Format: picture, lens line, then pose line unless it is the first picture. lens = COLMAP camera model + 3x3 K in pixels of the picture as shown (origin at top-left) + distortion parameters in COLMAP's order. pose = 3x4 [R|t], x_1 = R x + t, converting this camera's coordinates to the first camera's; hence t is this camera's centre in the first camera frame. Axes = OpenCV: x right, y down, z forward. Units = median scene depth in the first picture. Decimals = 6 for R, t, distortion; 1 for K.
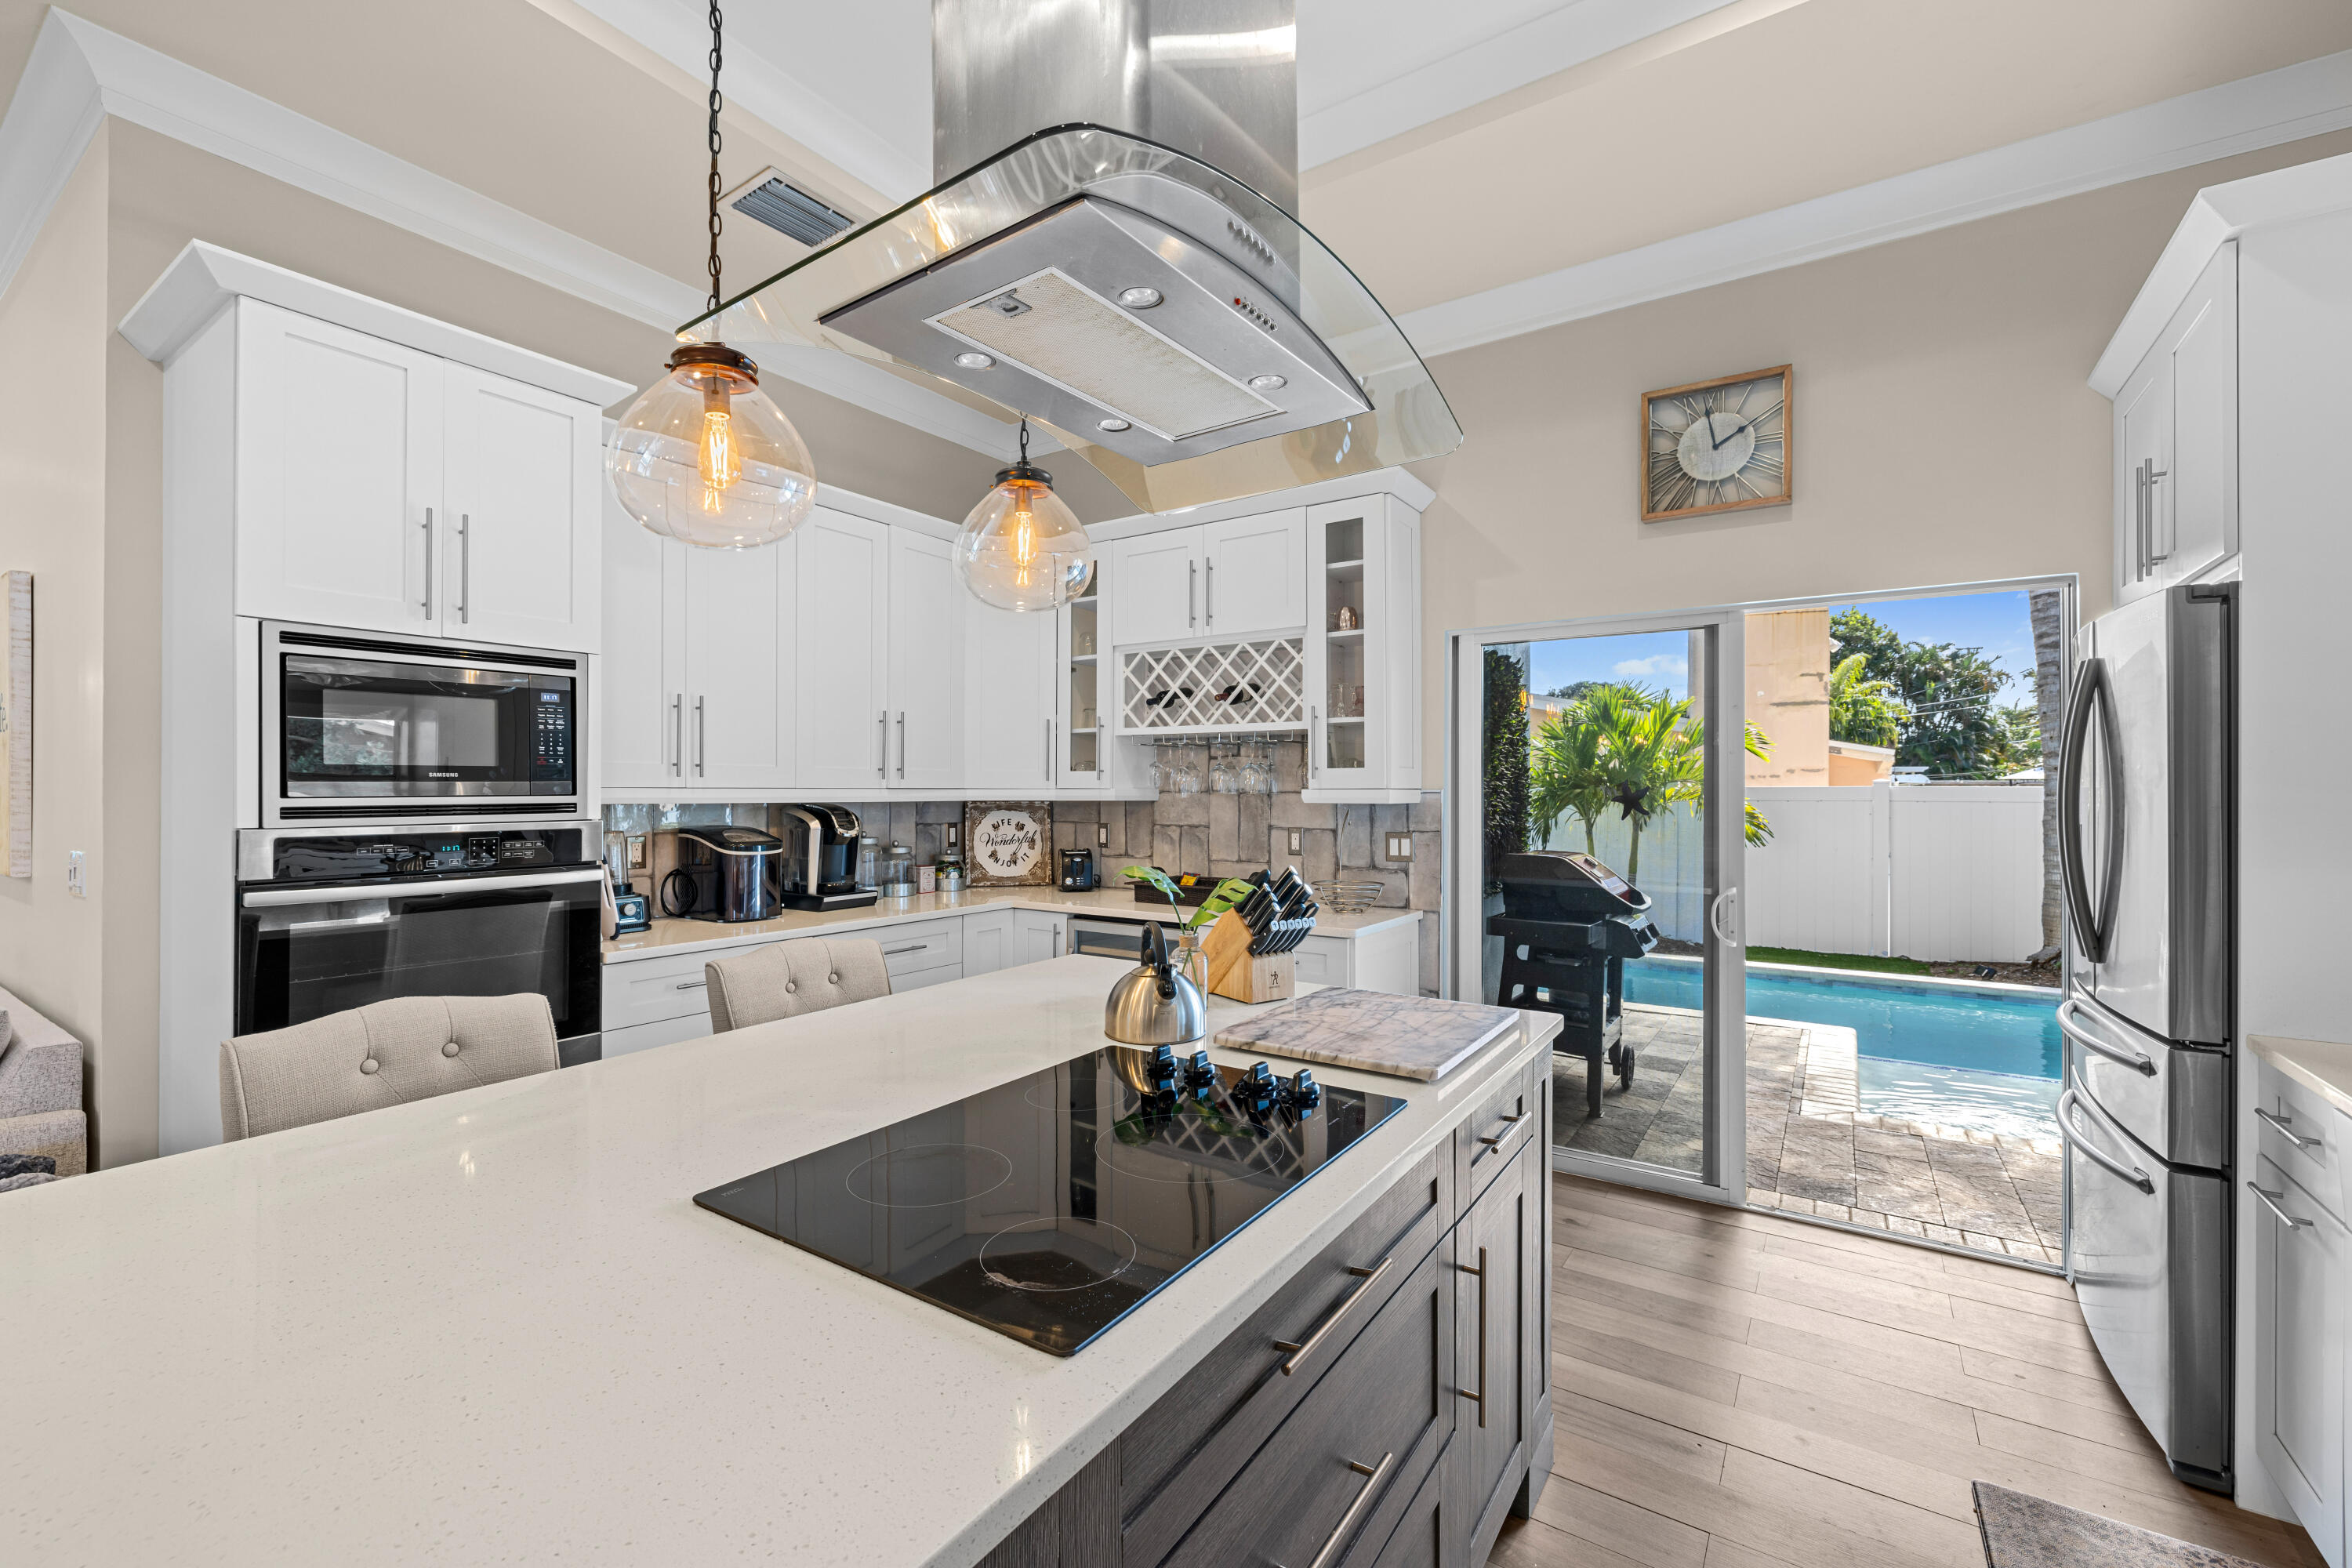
lens RADIAL K [[983.1, 0, 1174.2], [0, 983.1, 779.7], [0, 0, 1]] dist [-0.001130, -0.000111]
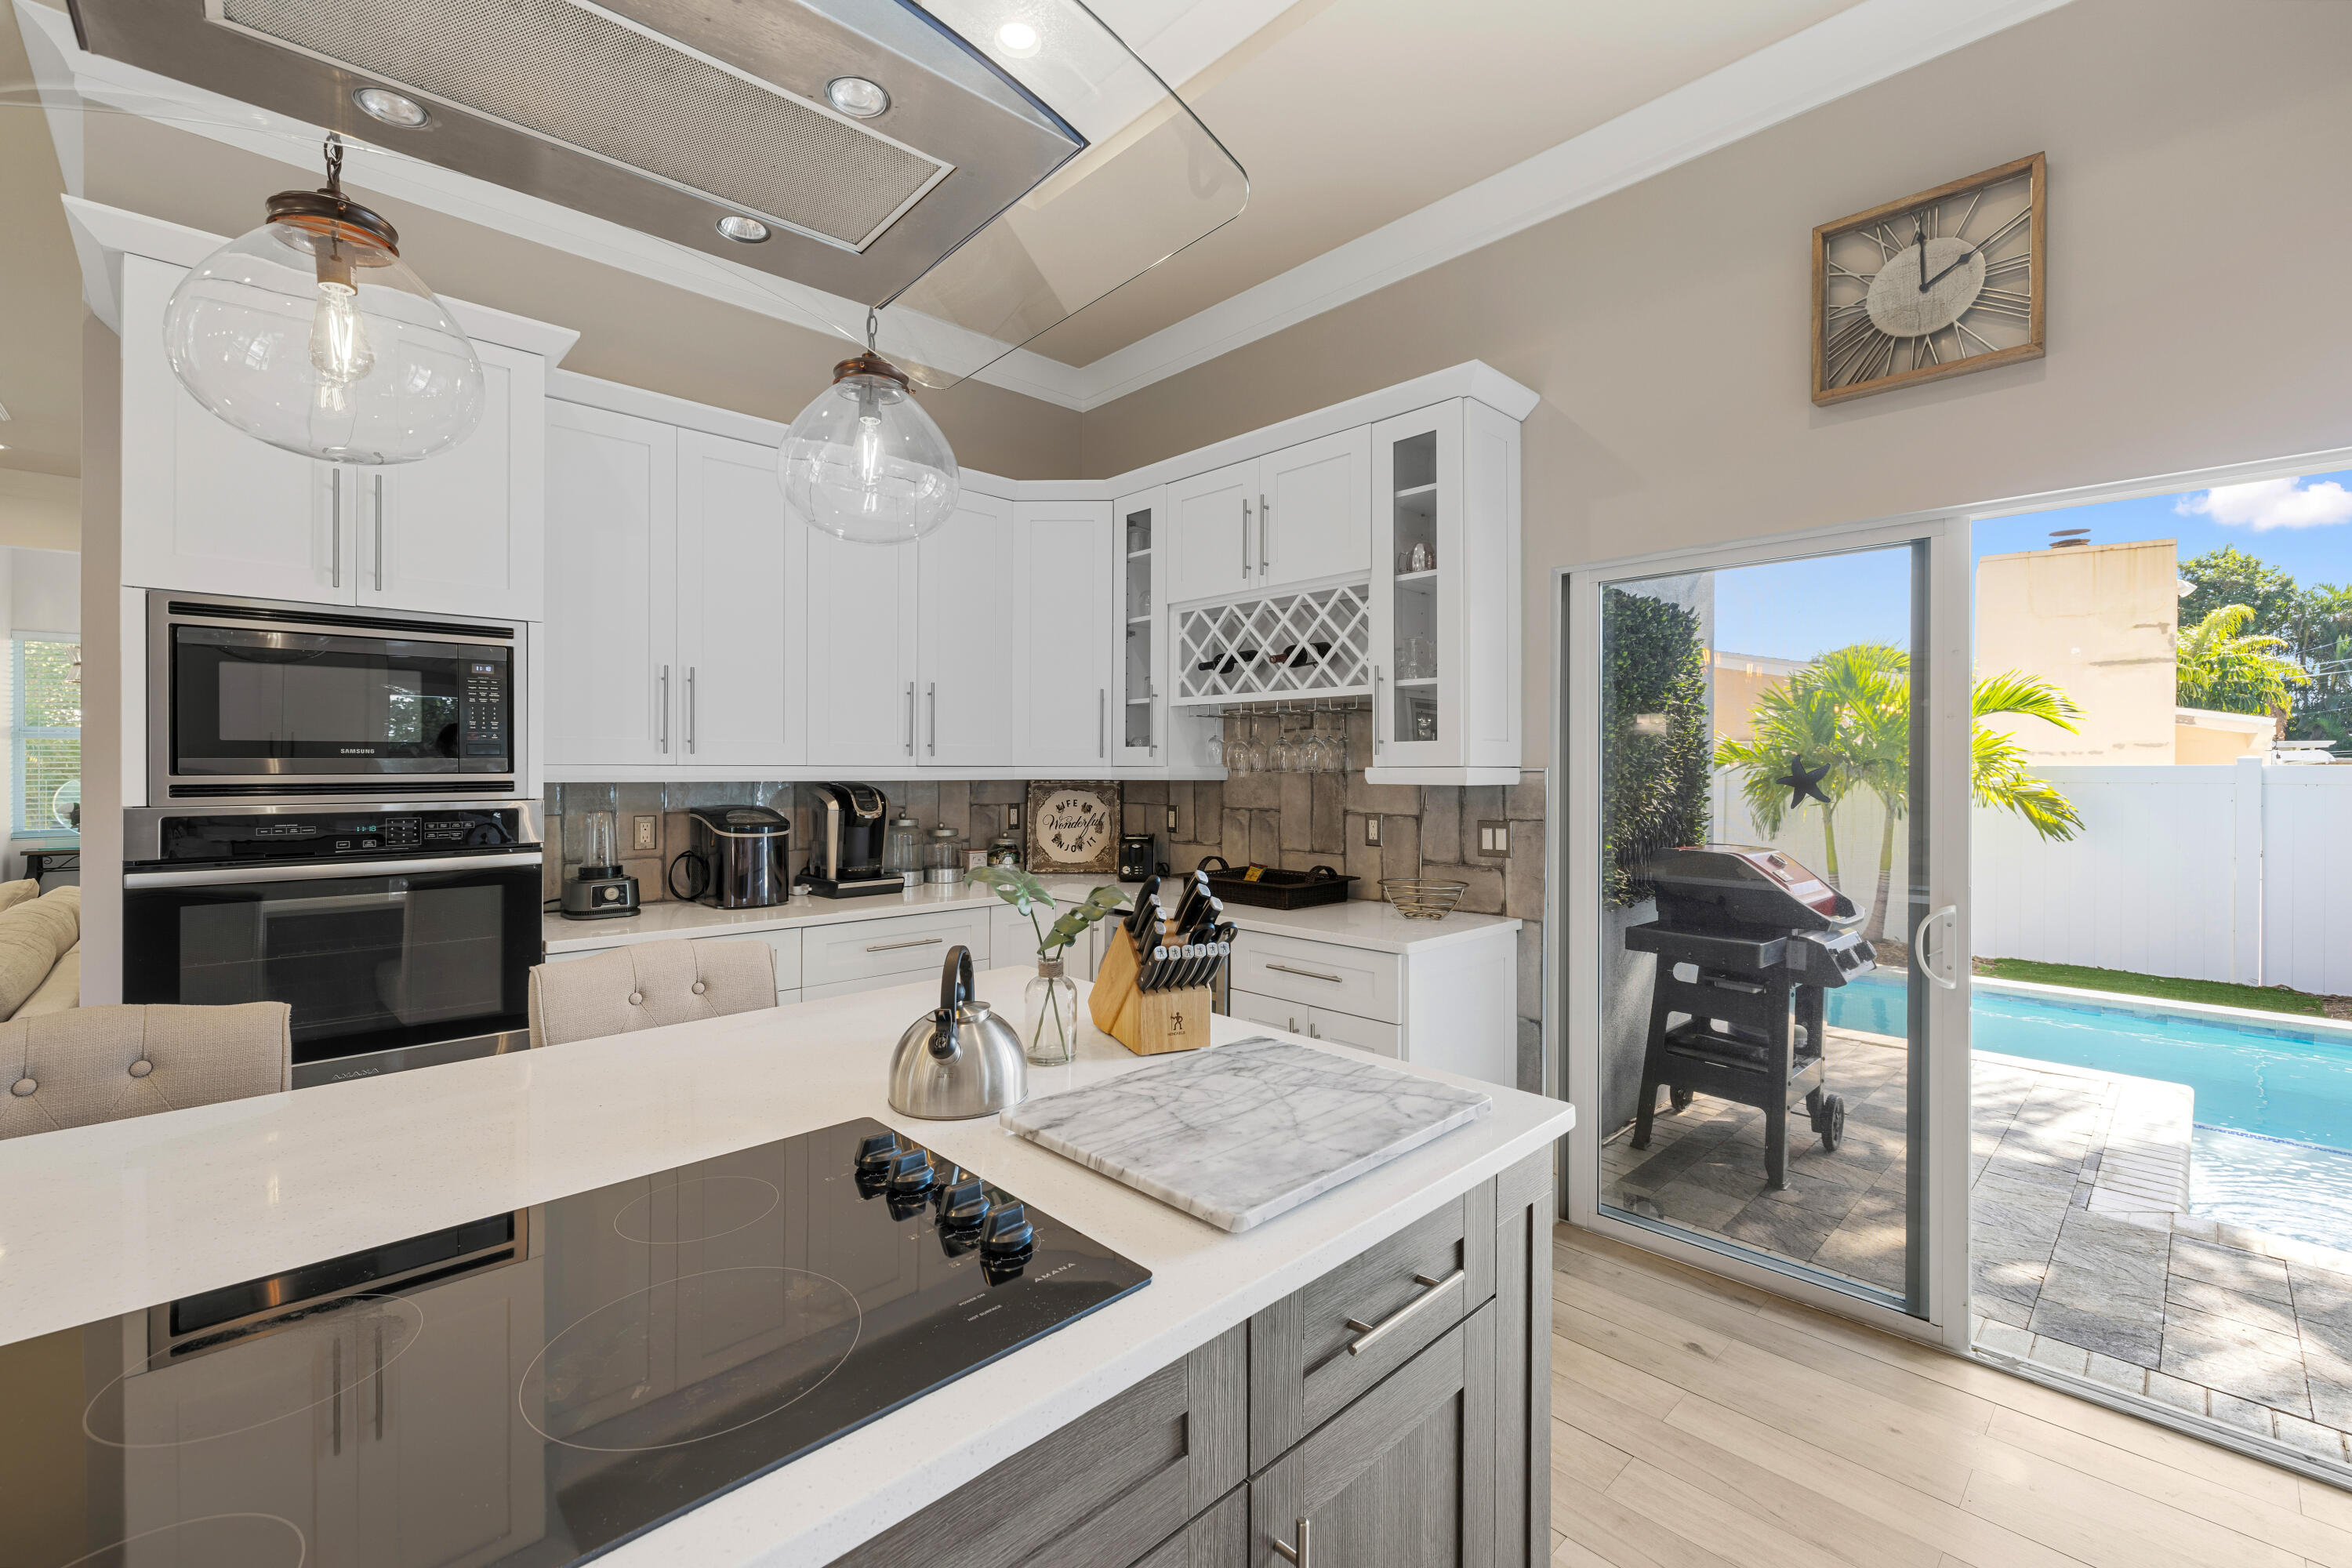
lens RADIAL K [[984.9, 0, 1168.4], [0, 984.9, 763.6], [0, 0, 1]] dist [-0.000317, 0.000154]
pose [[0.976547, -0.000034, -0.215304, 0.142412], [0.001176, 0.999986, 0.005177, 0.002023], [0.215301, -0.005309, 0.976533, 0.153019]]
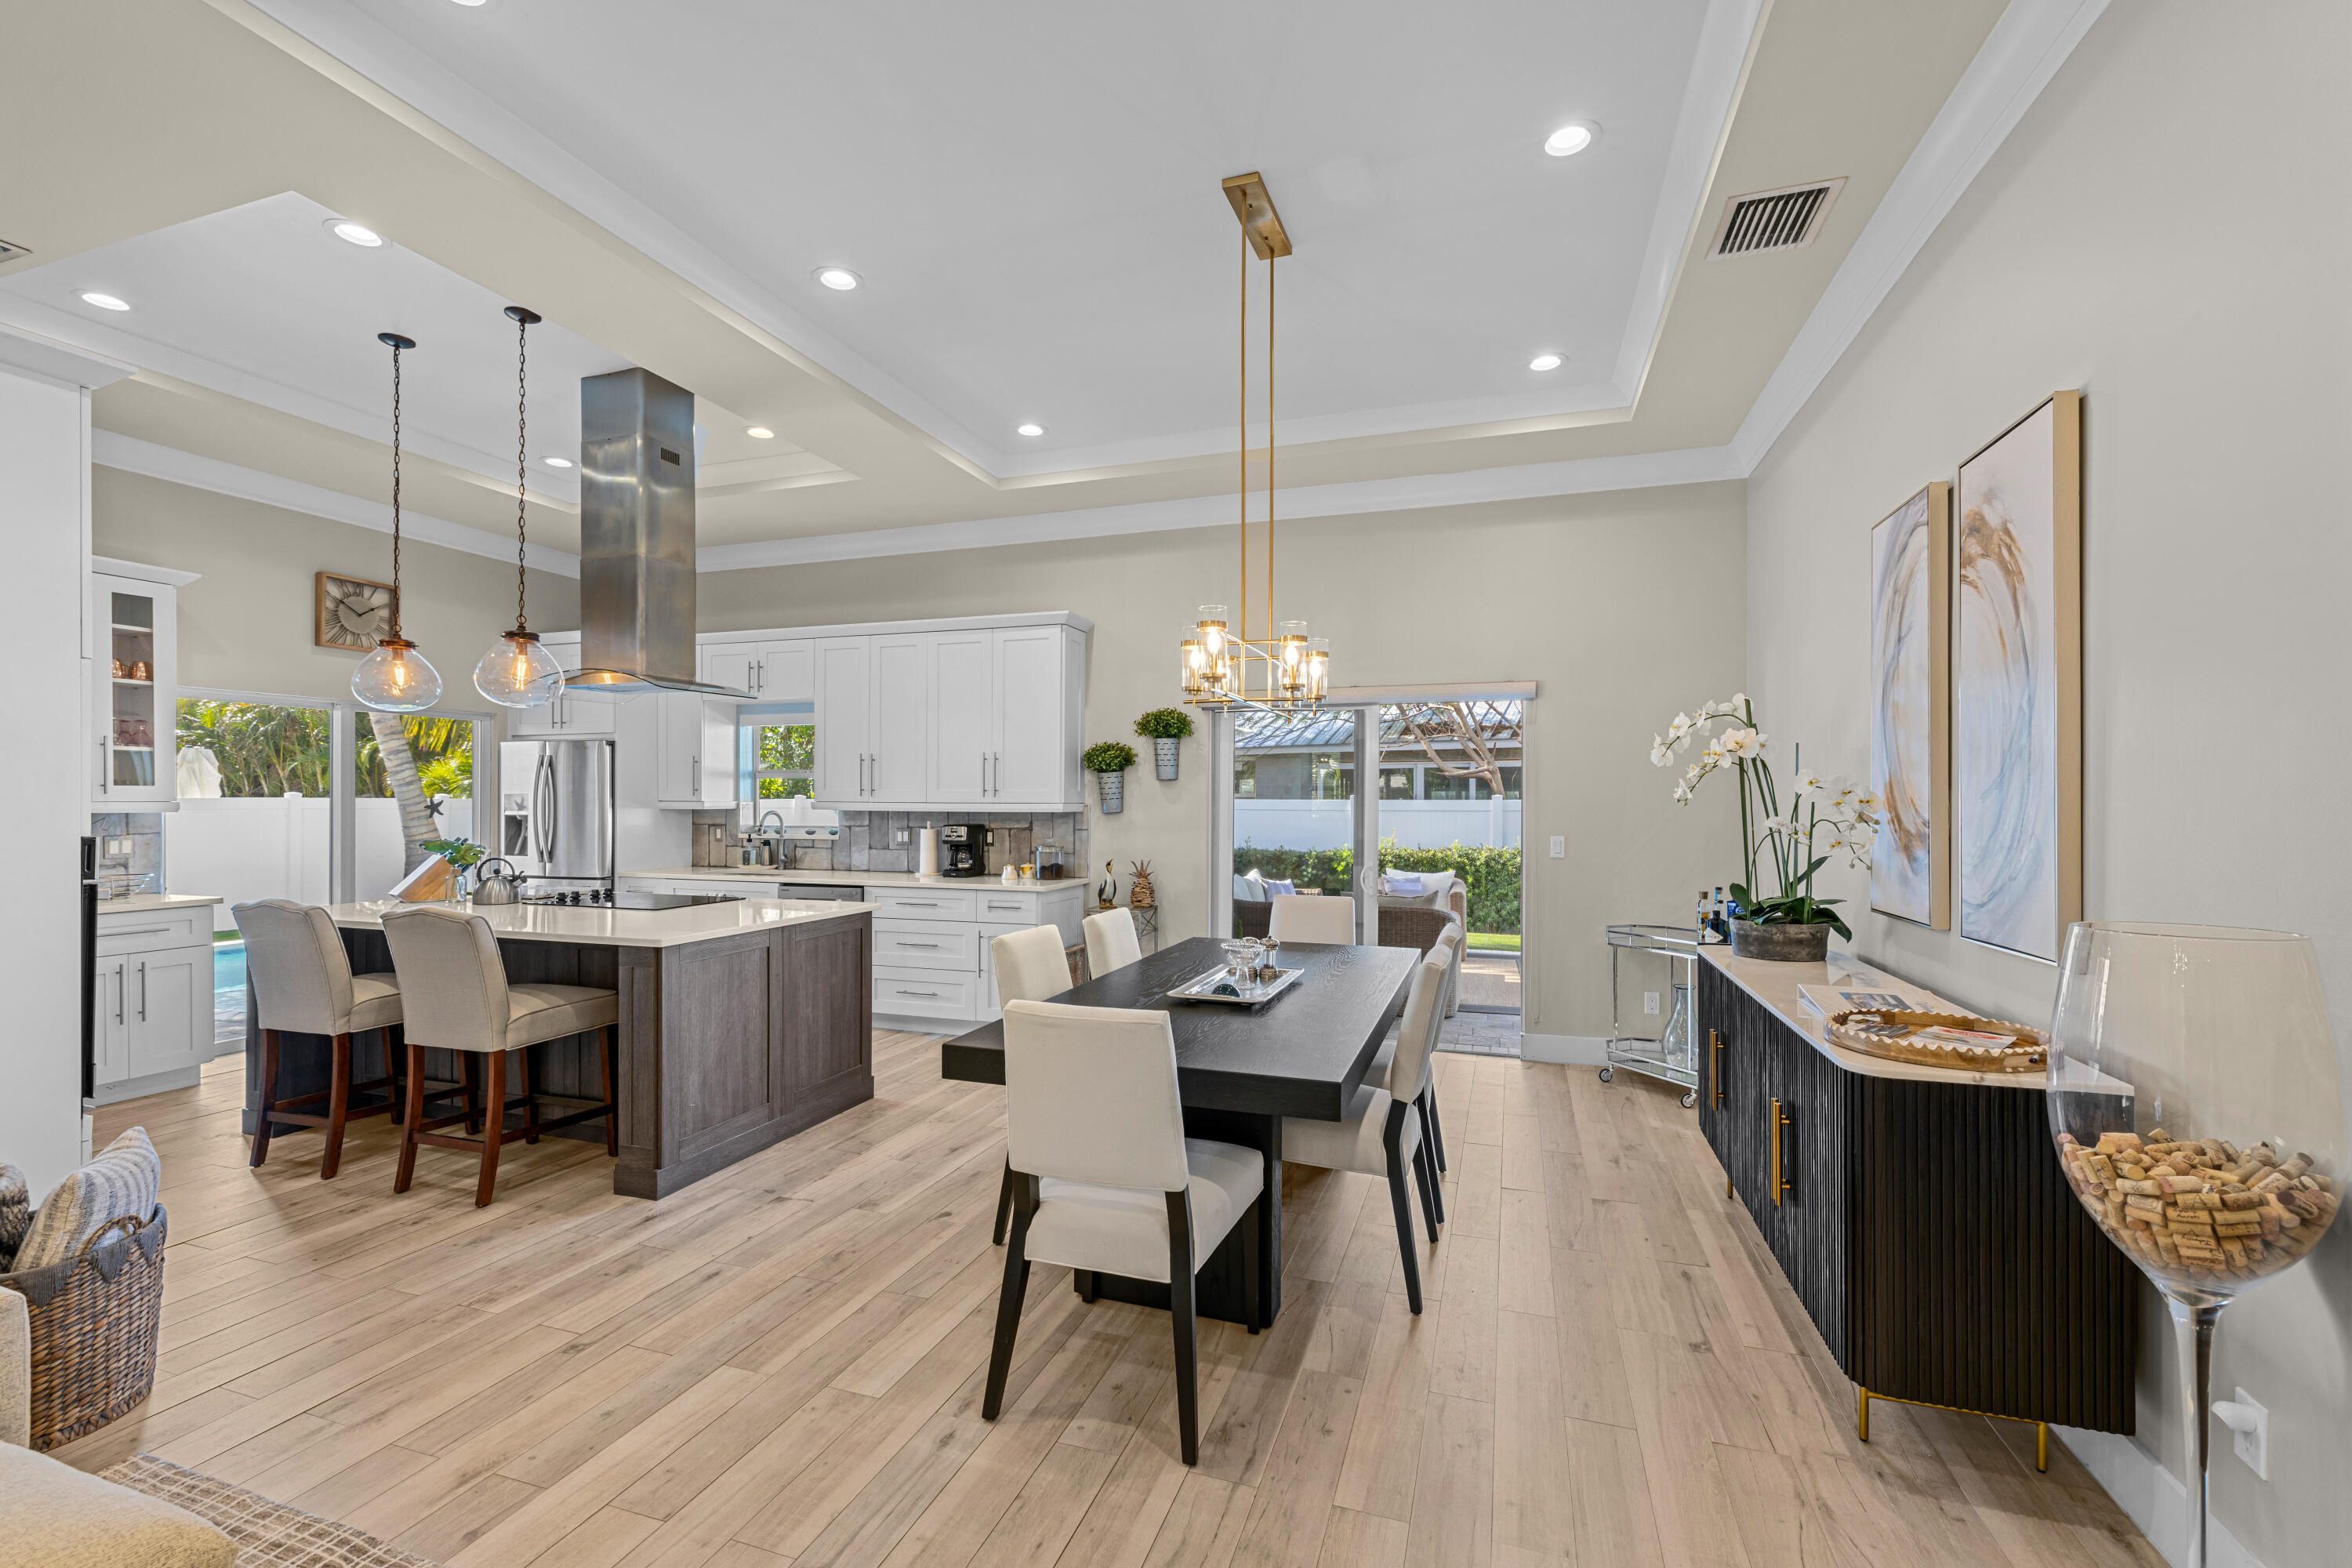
lens RADIAL K [[1004.5, 0, 1170.1], [0, 1004.5, 817.2], [0, 0, 1]] dist [0.000914, 0.000213]
pose [[-0.266676, -0.015371, 0.963664, -1.382911], [-0.010957, 0.999857, 0.012916, -0.001183], [-0.963724, -0.007114, -0.266806, 0.032804]]
